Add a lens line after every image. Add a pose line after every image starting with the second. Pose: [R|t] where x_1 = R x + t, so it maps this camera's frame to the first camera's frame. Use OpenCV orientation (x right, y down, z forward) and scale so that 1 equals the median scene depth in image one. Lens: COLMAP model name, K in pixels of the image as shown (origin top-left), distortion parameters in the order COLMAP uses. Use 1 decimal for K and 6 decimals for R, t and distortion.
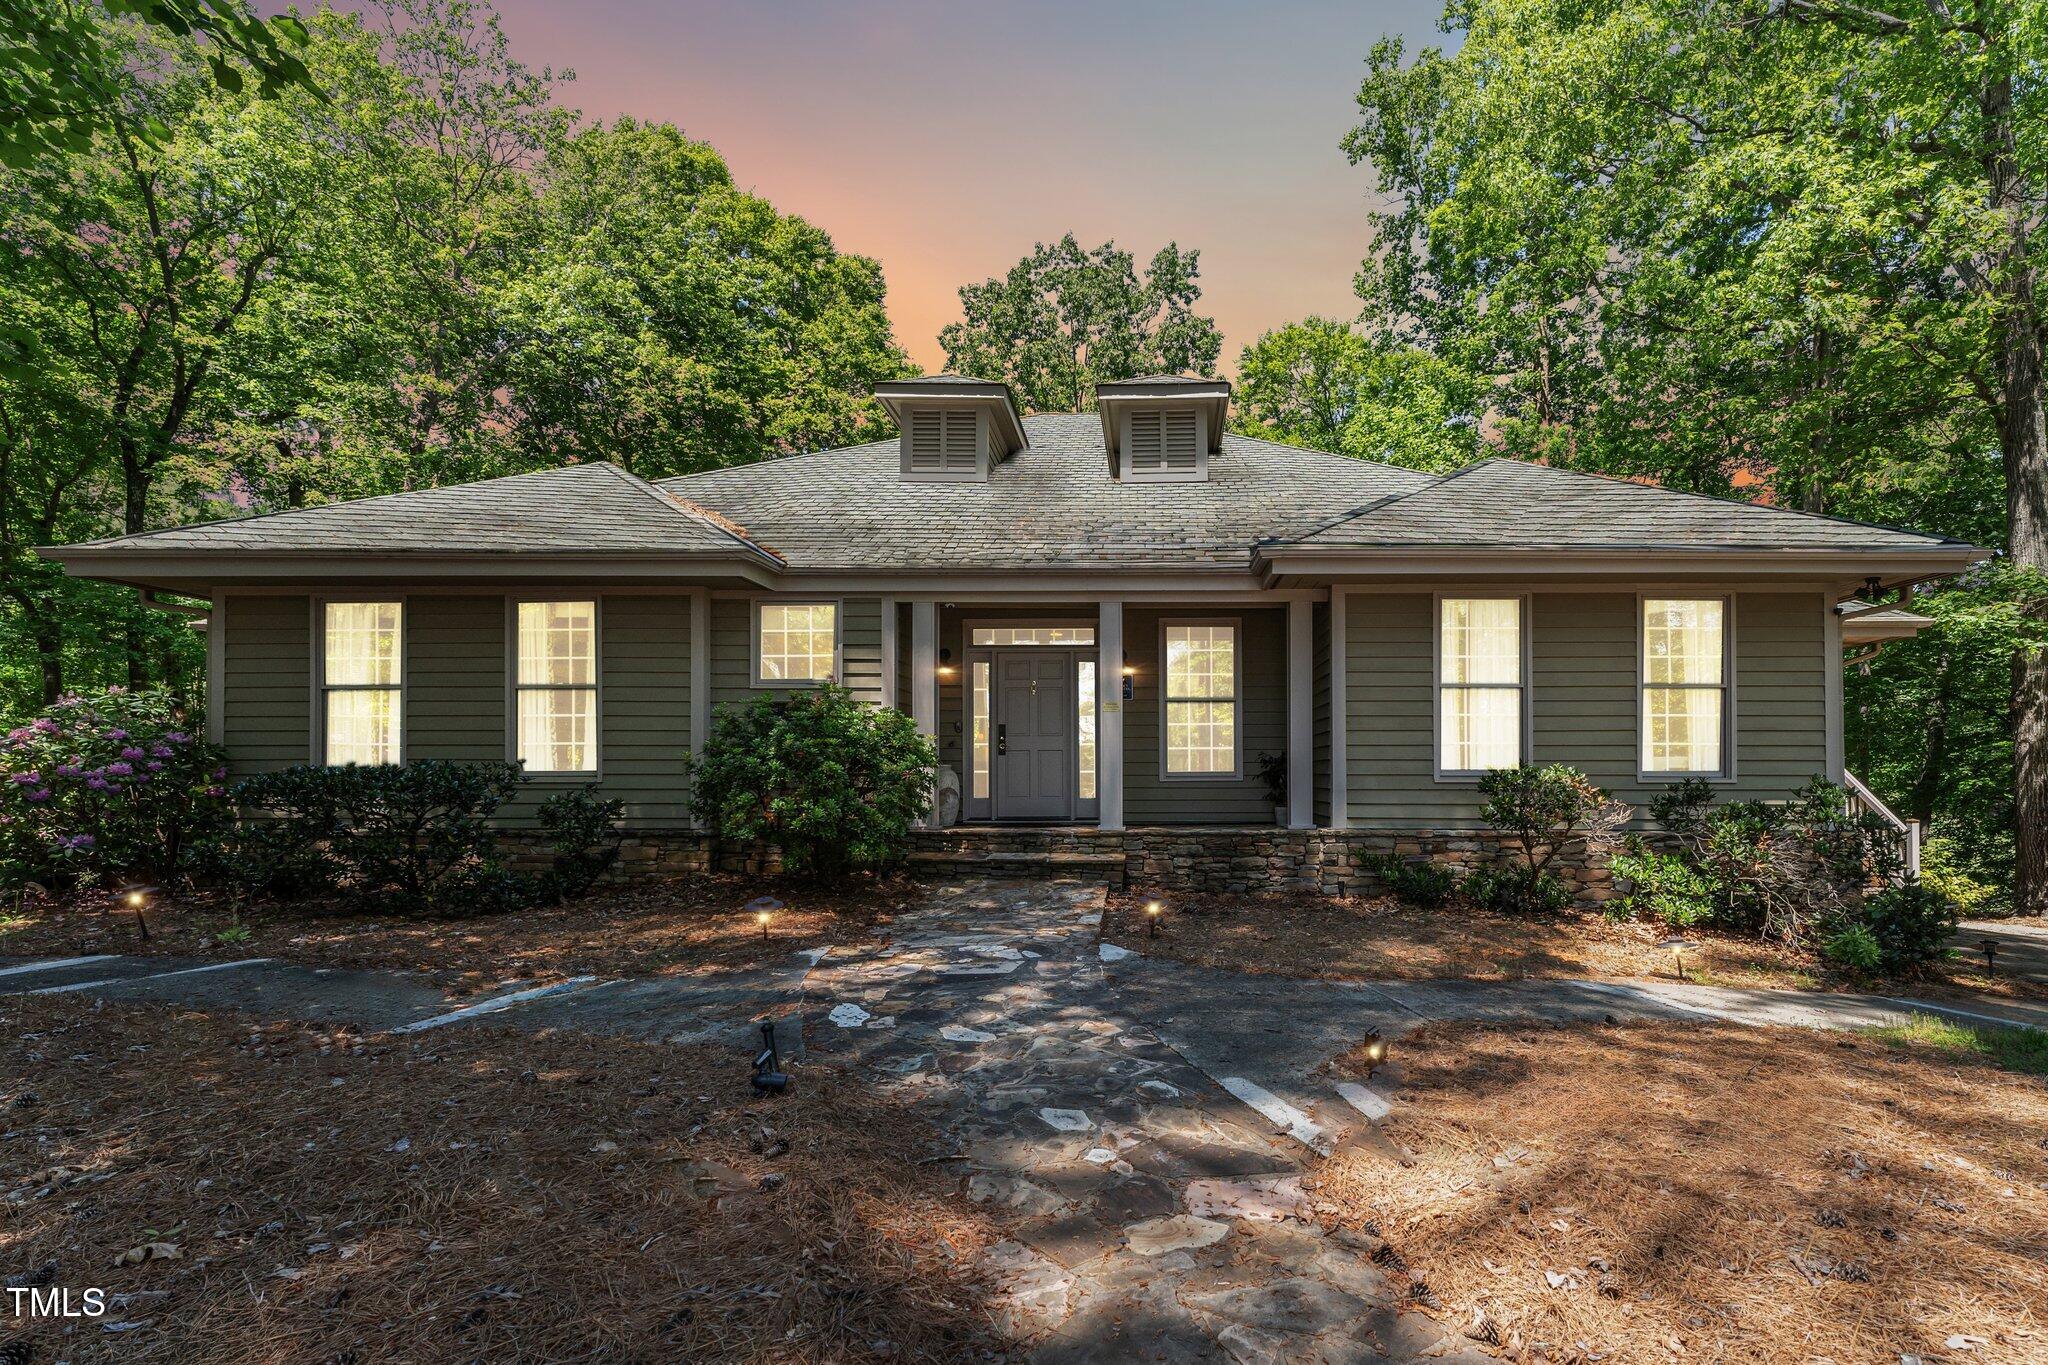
lens RADIAL K [[908.2, 0, 1024.3], [0, 908.2, 754.3], [0, 0, 1]] dist [-0.003889, -0.000326]
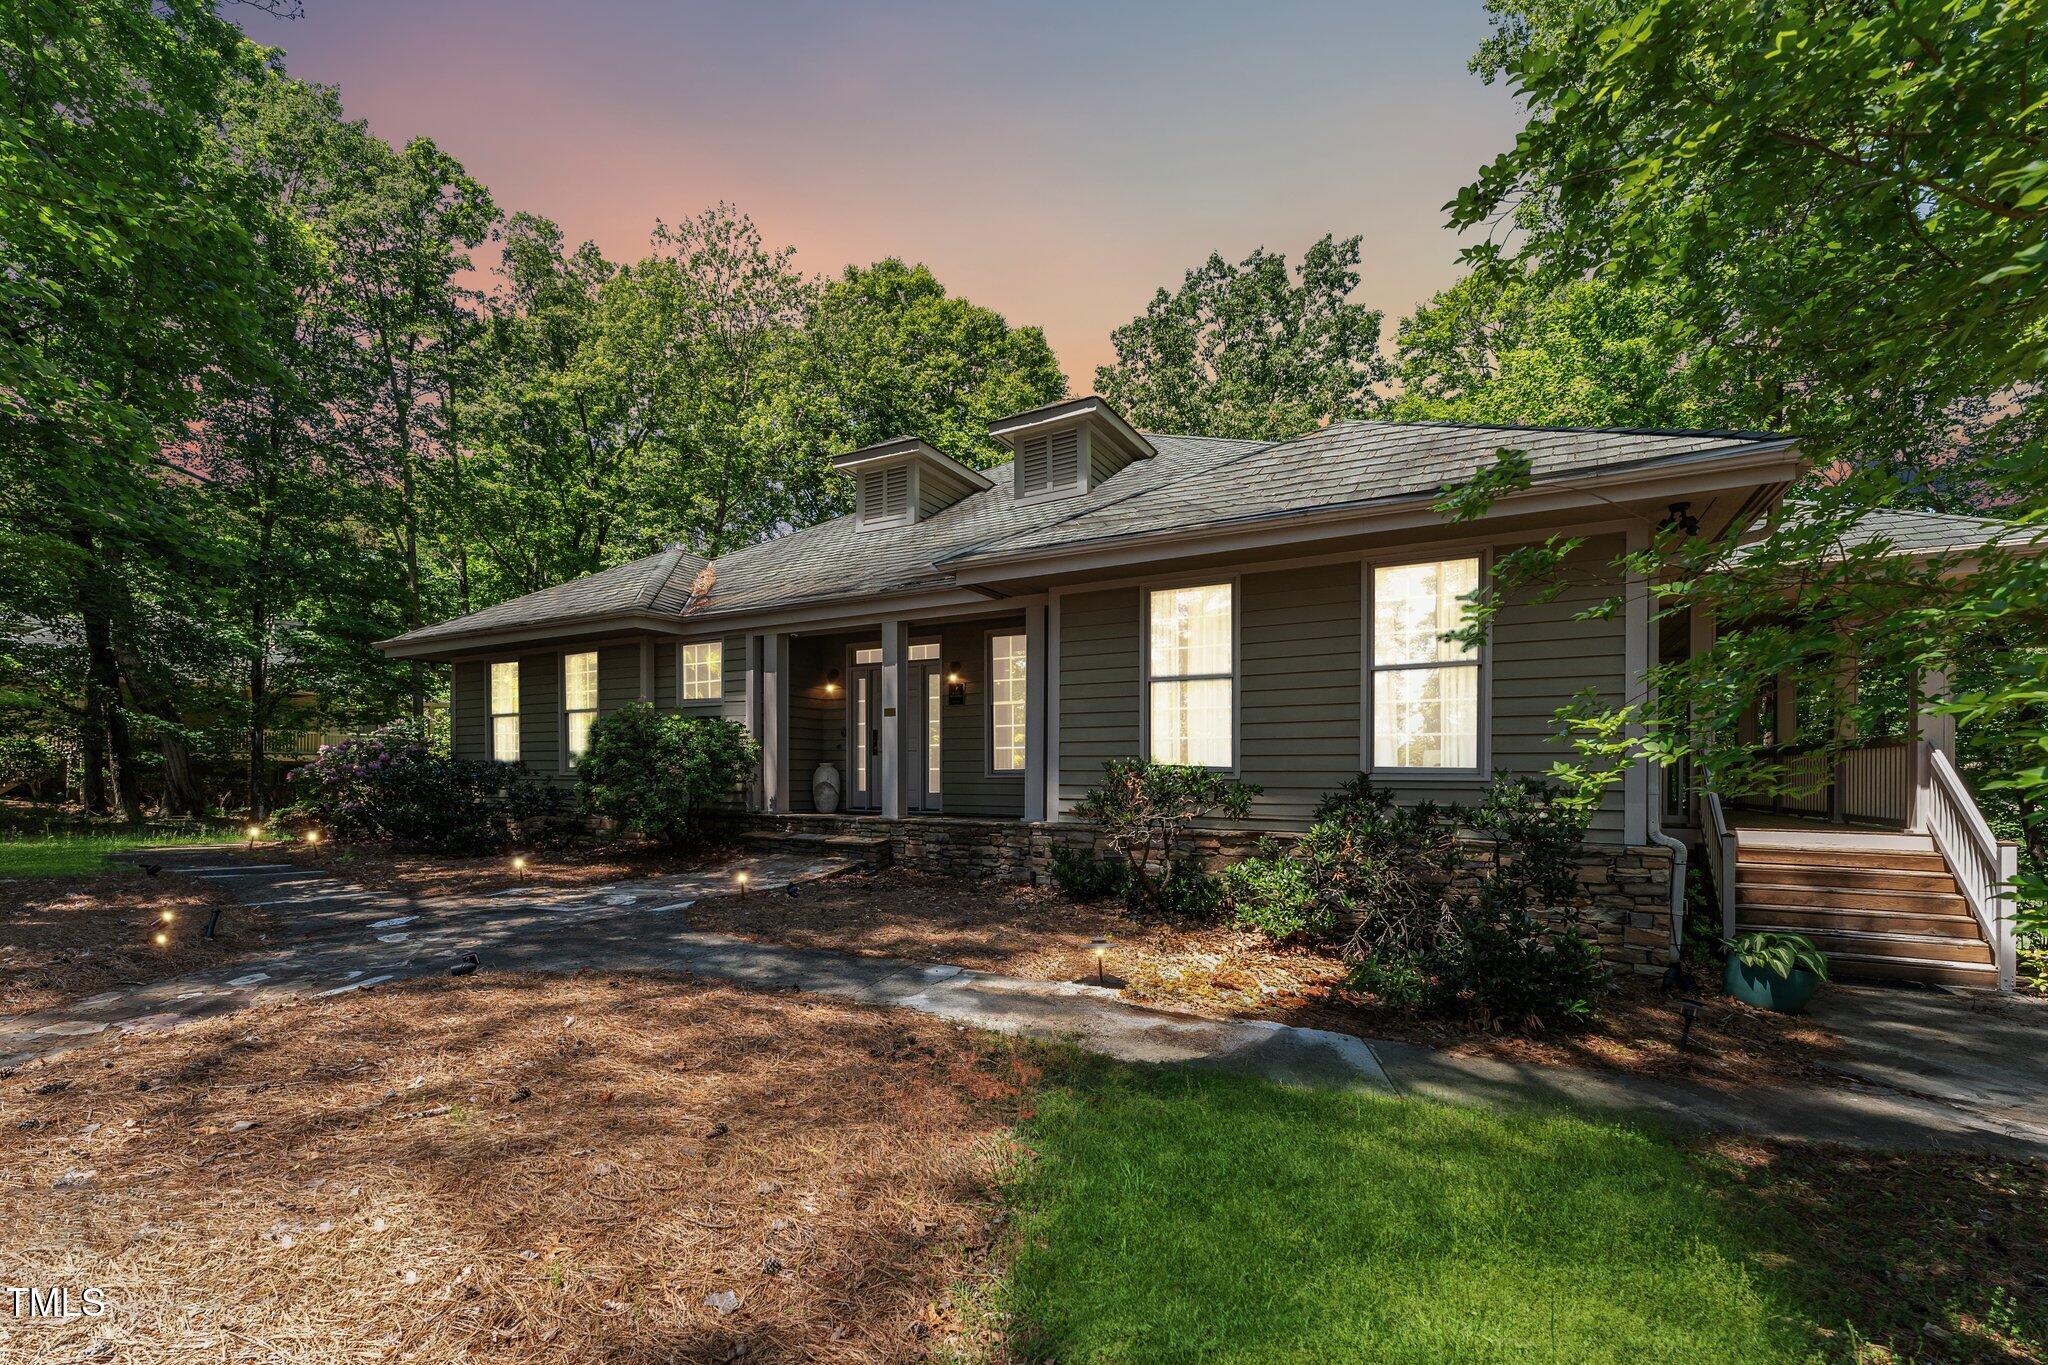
lens RADIAL K [[826.0, 0, 1025.6], [0, 826.0, 778.0], [0, 0, 1]] dist [-0.000624, -0.000087]
pose [[0.884513, 0.003606, -0.466502, 0.750758], [0.005083, 0.999836, 0.017364, 0.014531], [0.466488, -0.017730, 0.884350, 0.147106]]
